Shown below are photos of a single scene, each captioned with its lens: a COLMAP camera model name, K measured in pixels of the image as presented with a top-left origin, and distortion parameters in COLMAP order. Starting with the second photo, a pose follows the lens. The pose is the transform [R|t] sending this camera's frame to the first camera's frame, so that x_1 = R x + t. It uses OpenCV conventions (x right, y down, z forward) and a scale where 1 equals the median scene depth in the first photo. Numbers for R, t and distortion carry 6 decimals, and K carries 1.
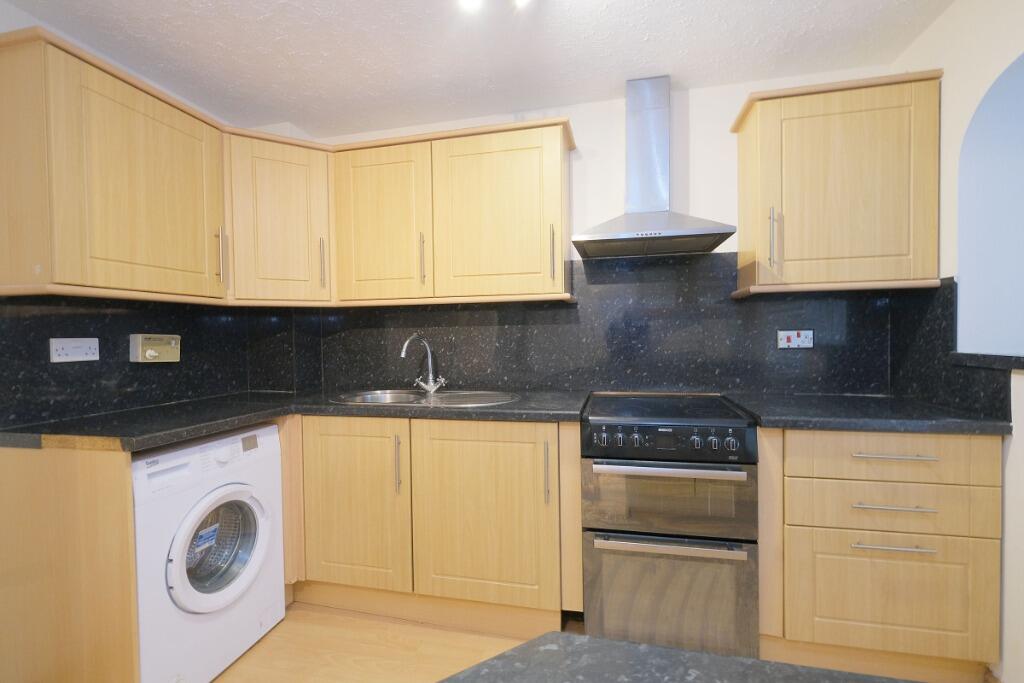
lens RADIAL K [[454.0, 0, 510.5], [0, 454.0, 343.7], [0, 0, 1]] dist [0.001310, 0.000527]
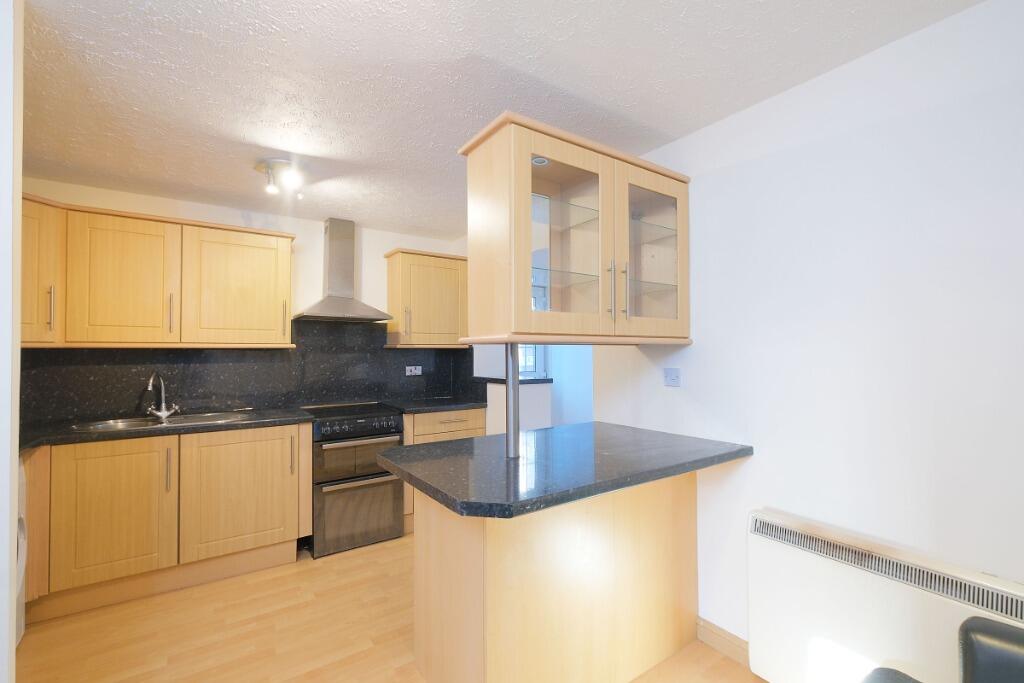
lens RADIAL K [[454.0, 0, 511.9], [0, 454.0, 345.7], [0, 0, 1]] dist [0.001310, 0.000527]
pose [[0.678818, 0.022150, 0.733973, -0.510432], [0.010182, 0.999165, -0.039570, -0.035112], [-0.734236, 0.034334, 0.678025, -0.619067]]
